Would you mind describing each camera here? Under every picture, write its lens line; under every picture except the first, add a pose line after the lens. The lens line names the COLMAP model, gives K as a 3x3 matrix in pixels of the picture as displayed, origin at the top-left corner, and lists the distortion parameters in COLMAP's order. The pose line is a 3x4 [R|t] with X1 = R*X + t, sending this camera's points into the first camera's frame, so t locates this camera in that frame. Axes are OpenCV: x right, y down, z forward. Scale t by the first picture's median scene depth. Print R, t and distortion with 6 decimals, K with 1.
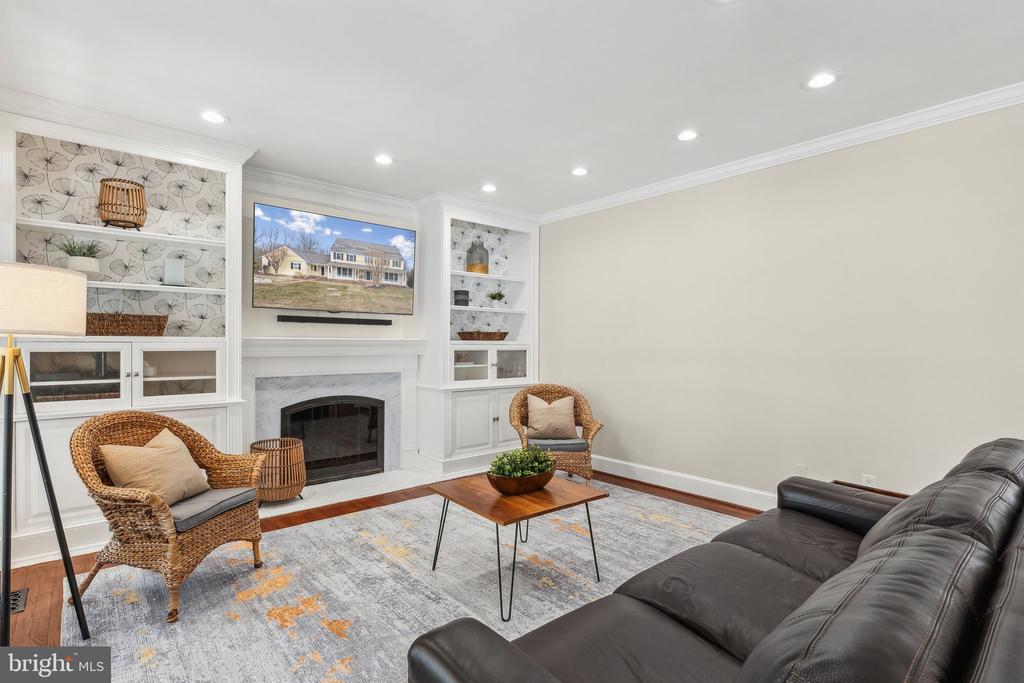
lens RADIAL K [[491.0, 0, 512.9], [0, 491.0, 349.9], [0, 0, 1]] dist [-0.010387, 0.001145]
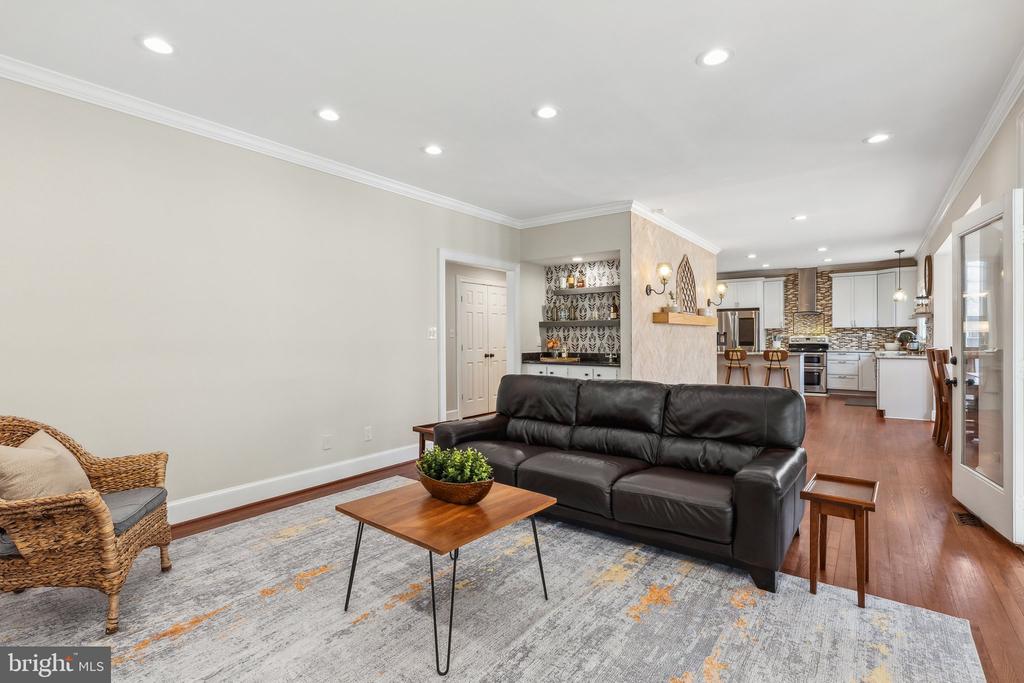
lens RADIAL K [[491.0, 0, 504.0], [0, 491.0, 341.2], [0, 0, 1]] dist [-0.010387, 0.001145]
pose [[-0.205093, -0.009610, 0.978695, -0.536331], [0.012183, 0.999849, 0.012371, 0.001241], [-0.978667, 0.014461, -0.204945, 0.696830]]
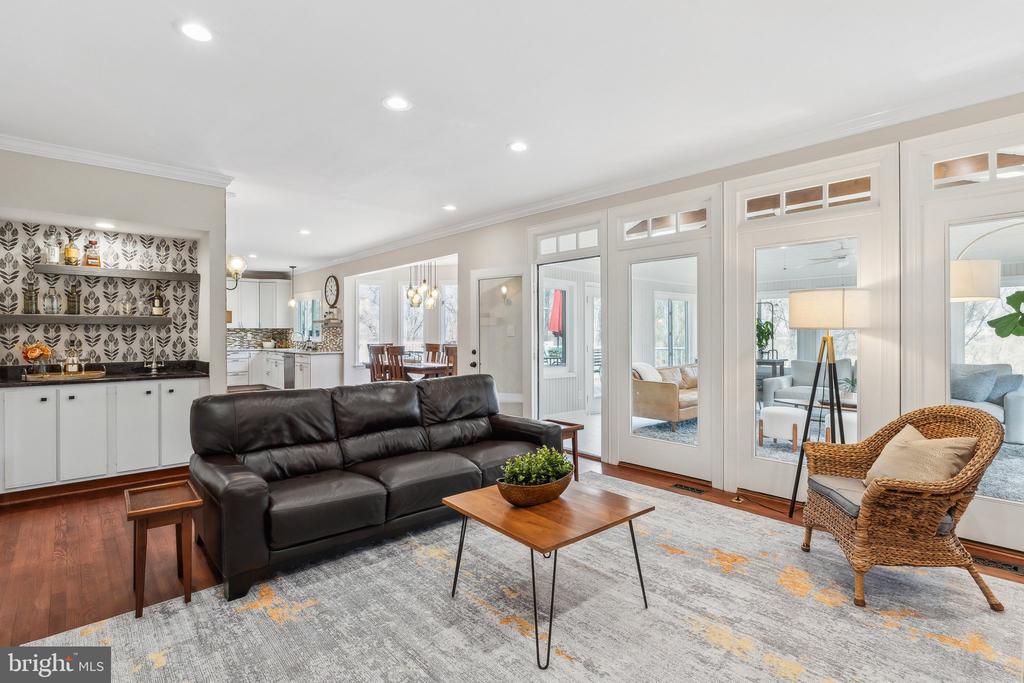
lens RADIAL K [[491.0, 0, 519.3], [0, 491.0, 336.4], [0, 0, 1]] dist [-0.010387, 0.001145]
pose [[-0.999321, 0.000381, -0.036844, 0.054955], [-0.000215, 0.999869, 0.016168, -0.014378], [0.036846, 0.016165, -0.999190, 1.202916]]
